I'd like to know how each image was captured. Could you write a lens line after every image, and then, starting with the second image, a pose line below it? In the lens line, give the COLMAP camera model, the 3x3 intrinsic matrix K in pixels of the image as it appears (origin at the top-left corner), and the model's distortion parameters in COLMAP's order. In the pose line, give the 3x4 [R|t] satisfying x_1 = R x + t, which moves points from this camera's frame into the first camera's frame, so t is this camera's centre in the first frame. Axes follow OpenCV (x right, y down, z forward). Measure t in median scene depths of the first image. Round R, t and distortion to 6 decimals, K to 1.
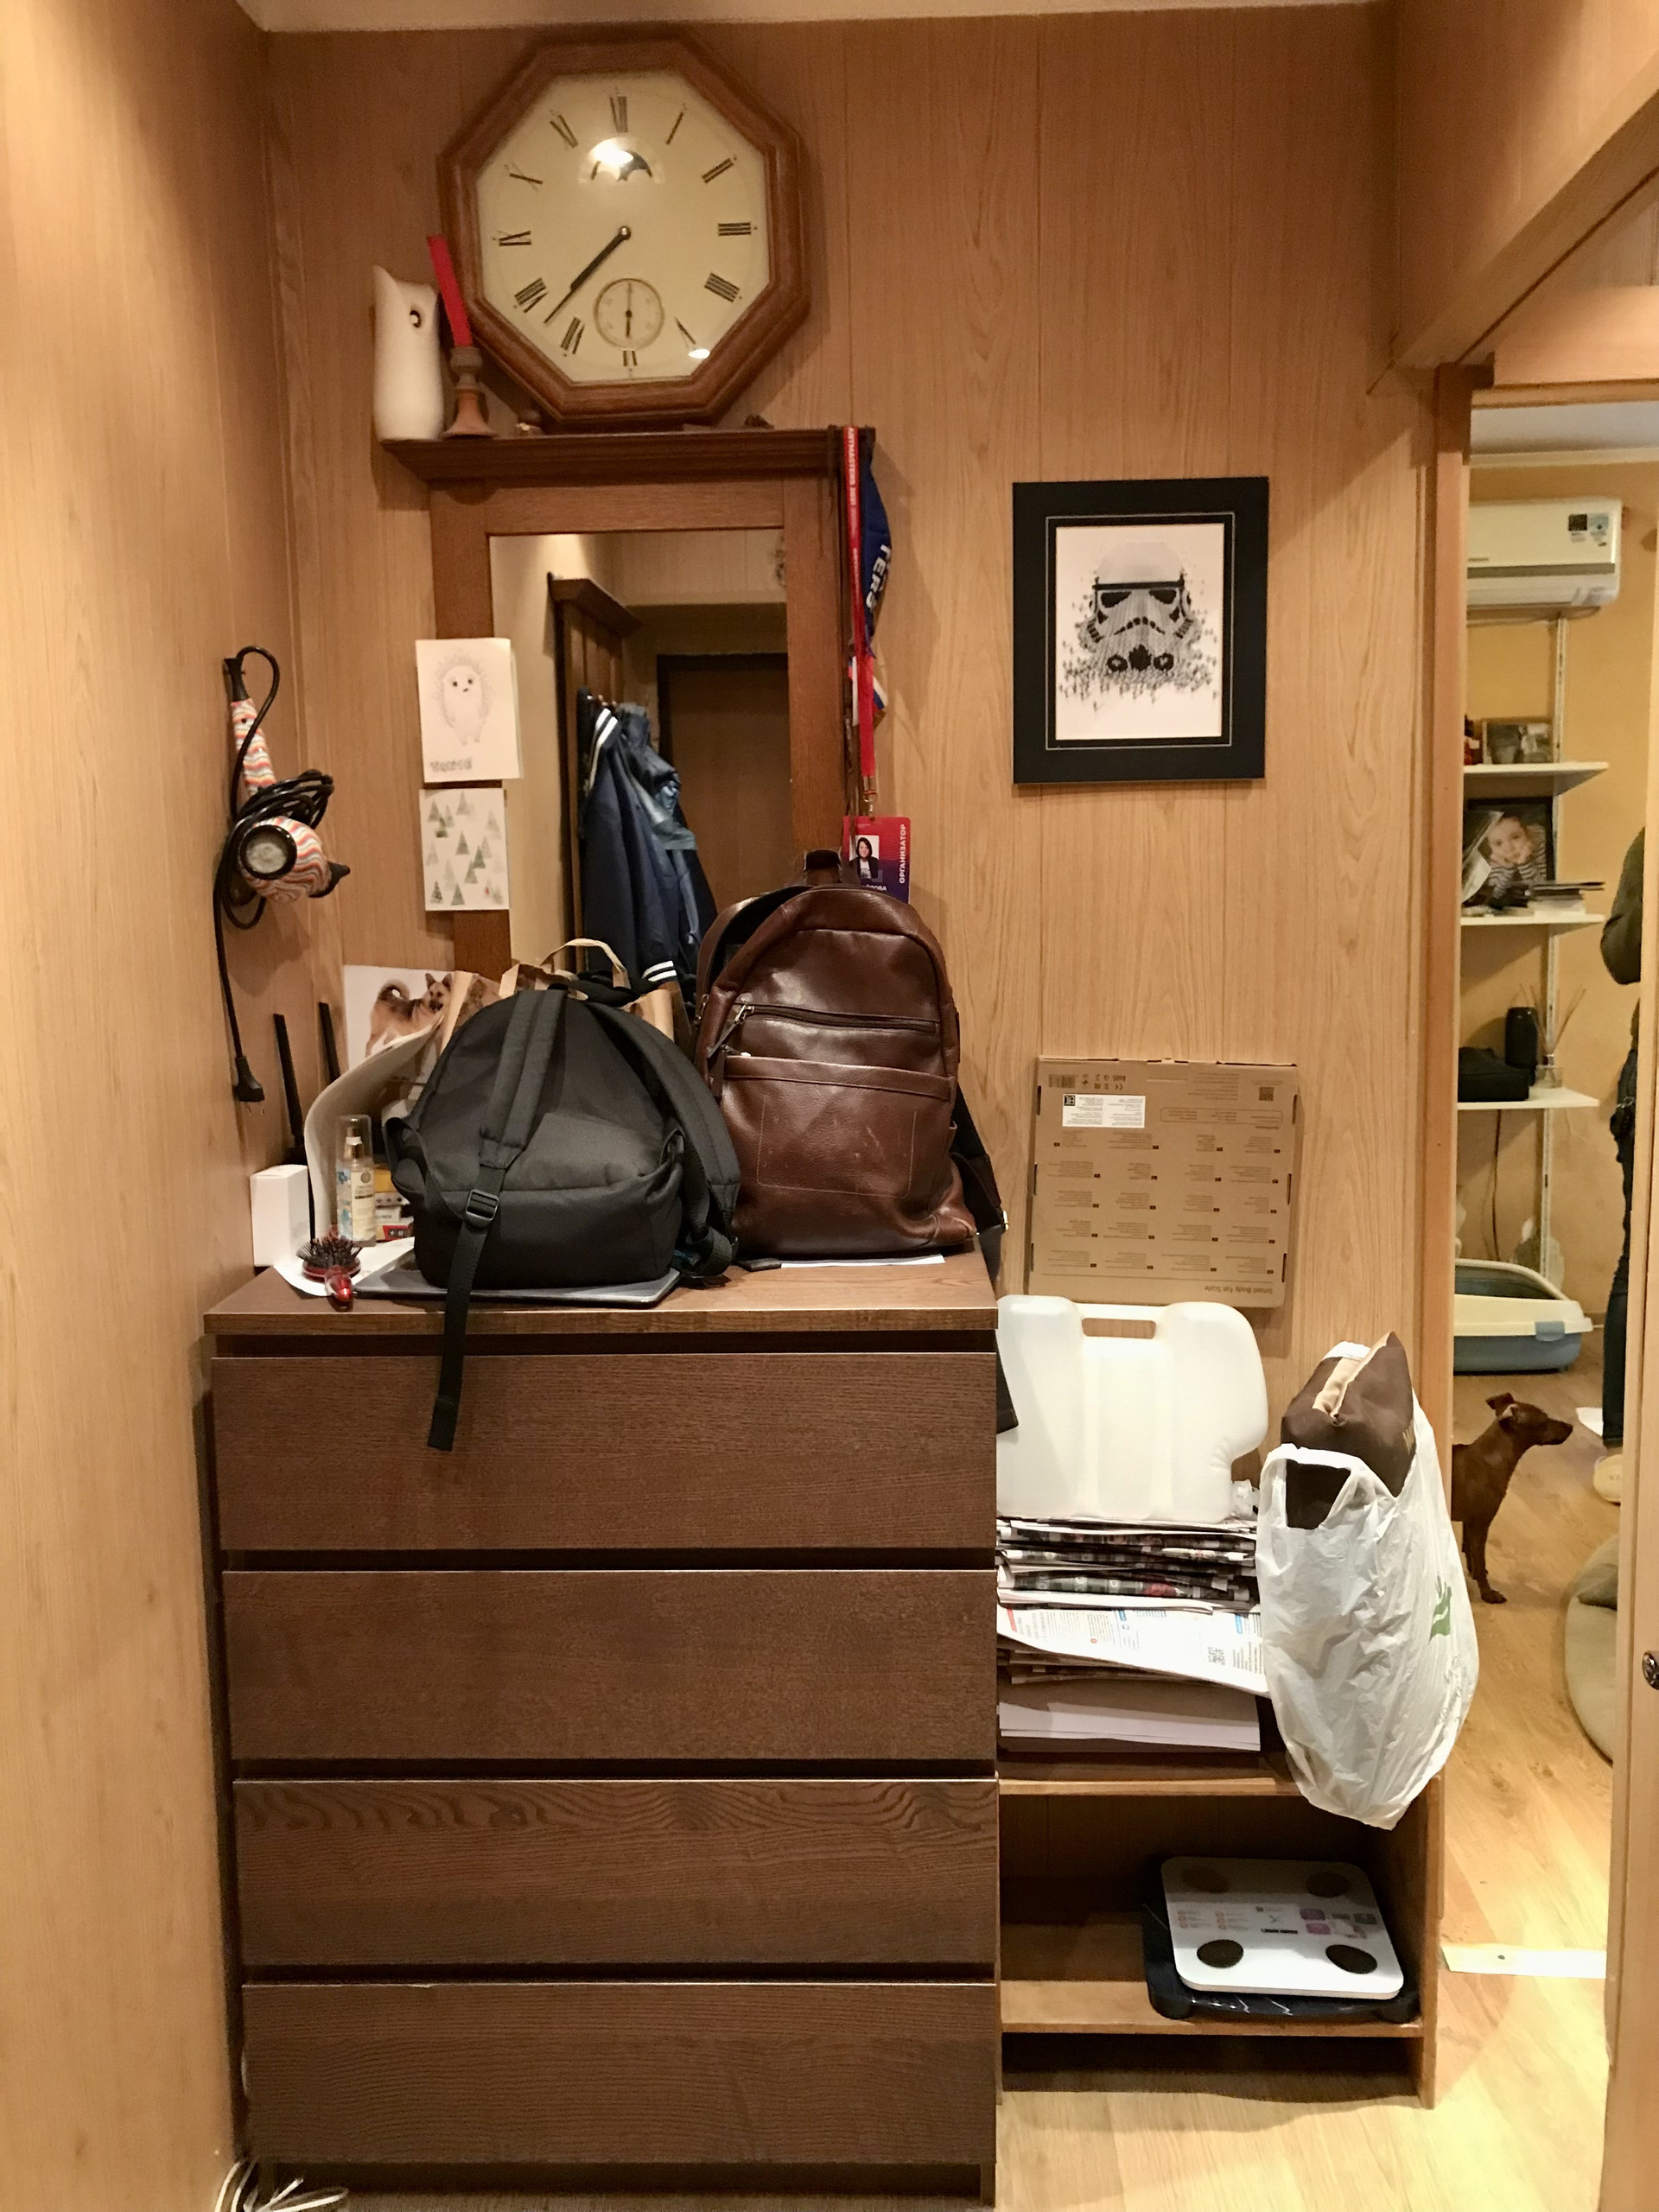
lens RADIAL K [[1823.2, 0, 838.5], [0, 1823.2, 1092.6], [0, 0, 1]] dist [0.023681, -0.016585]
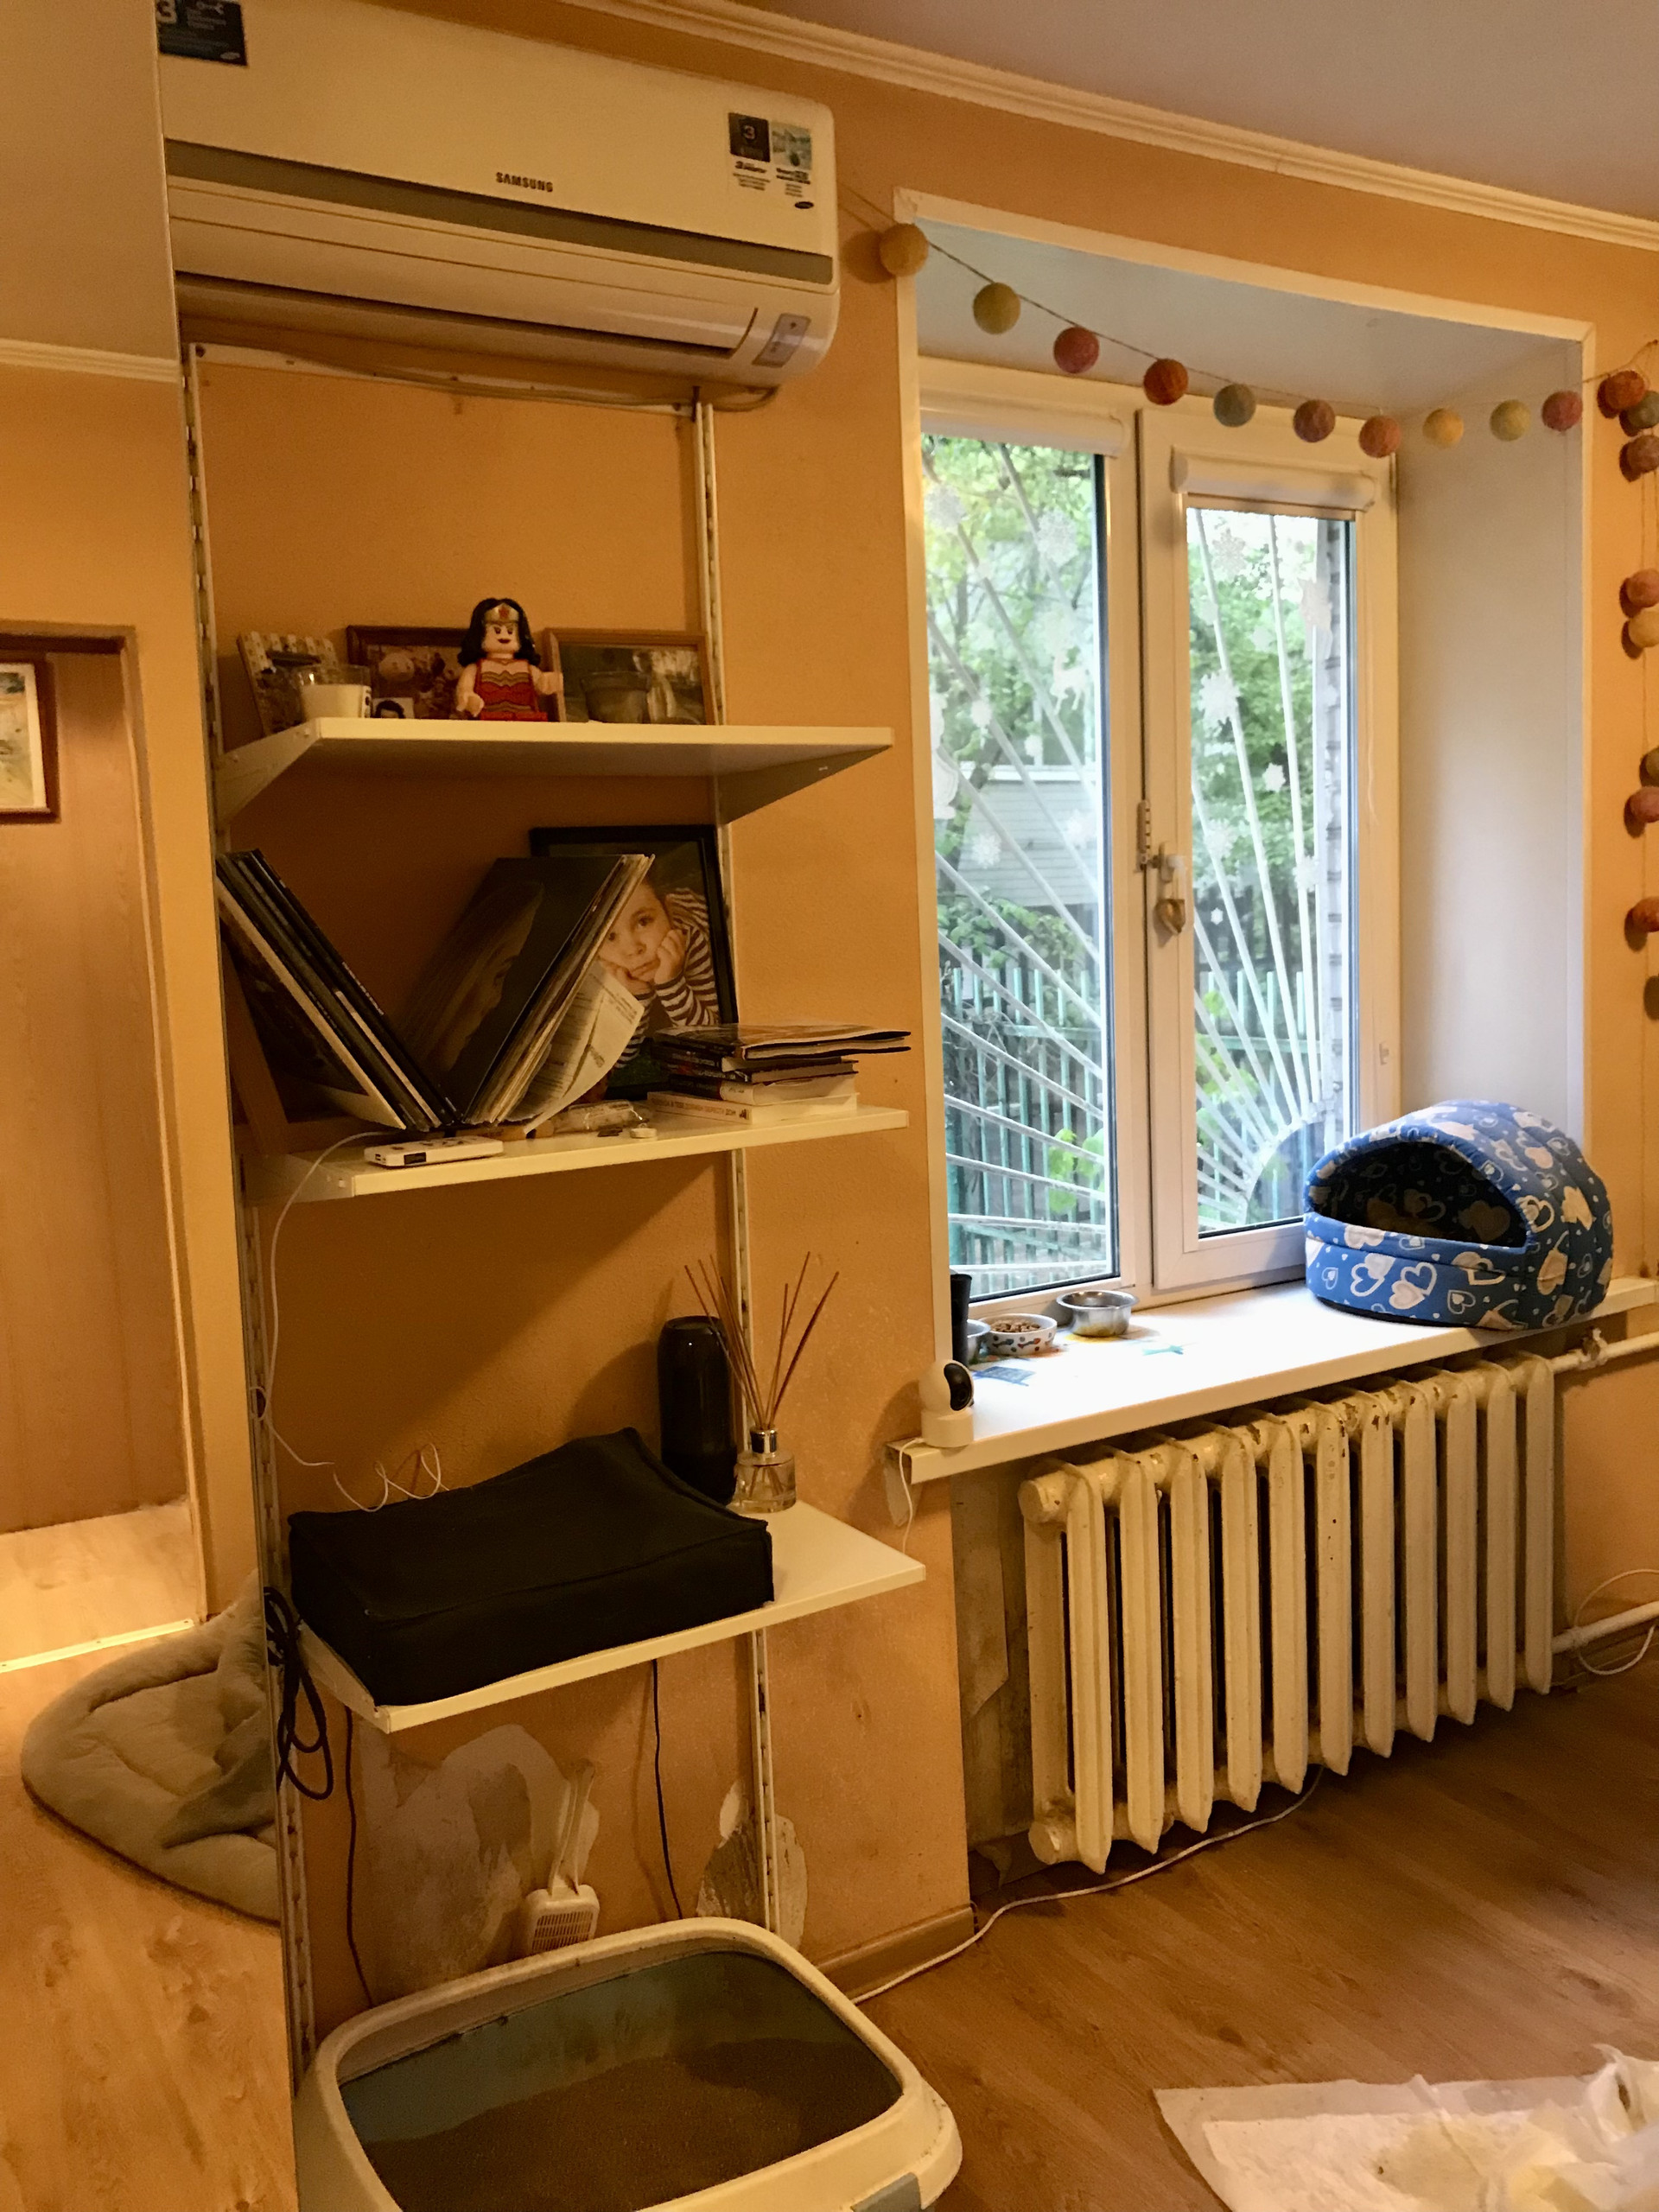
lens RADIAL K [[1823.2, 0, 817.2], [0, 1823.2, 1096.6], [0, 0, 1]] dist [0.023681, -0.016585]
pose [[0.832517, -0.069676, 0.549601, 0.174174], [0.090733, 0.995812, -0.011194, -0.092701], [-0.546520, 0.059186, 0.835352, 0.643443]]
